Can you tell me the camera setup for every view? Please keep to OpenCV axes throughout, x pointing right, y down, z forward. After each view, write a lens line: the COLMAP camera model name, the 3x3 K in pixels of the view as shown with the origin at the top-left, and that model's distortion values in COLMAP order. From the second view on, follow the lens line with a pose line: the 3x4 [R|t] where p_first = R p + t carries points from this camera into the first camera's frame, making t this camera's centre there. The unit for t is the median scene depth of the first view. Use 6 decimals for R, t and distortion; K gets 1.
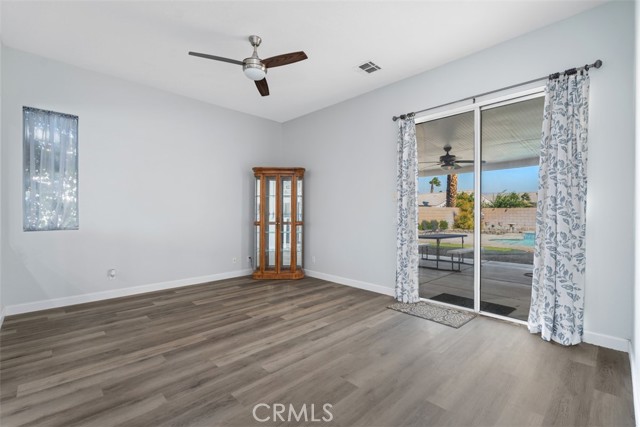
lens RADIAL K [[288.3, 0, 315.8], [0, 288.3, 213.3], [0, 0, 1]] dist [-0.002998, 0.002306]
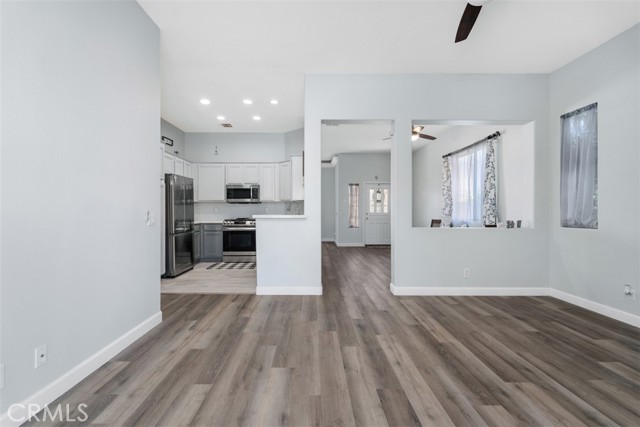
lens RADIAL K [[288.3, 0, 314.6], [0, 288.3, 217.2], [0, 0, 1]] dist [-0.002998, 0.002306]
pose [[-0.689347, 0.014247, -0.724291, 0.458529], [-0.003694, 0.999724, 0.023180, 0.000217], [0.724422, 0.018654, -0.689104, 1.035087]]
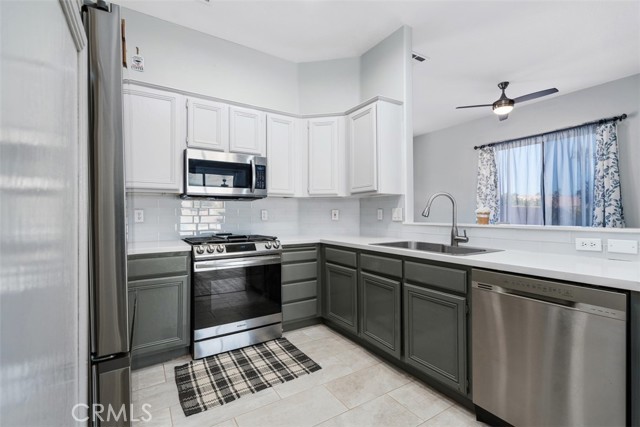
lens RADIAL K [[288.3, 0, 321.0], [0, 288.3, 215.0], [0, 0, 1]] dist [-0.002998, 0.002306]
pose [[-0.208043, -0.002285, -0.978117, 0.130023], [-0.000643, 0.999997, -0.002200, -0.000012], [0.978120, 0.000171, -0.208044, -0.204106]]
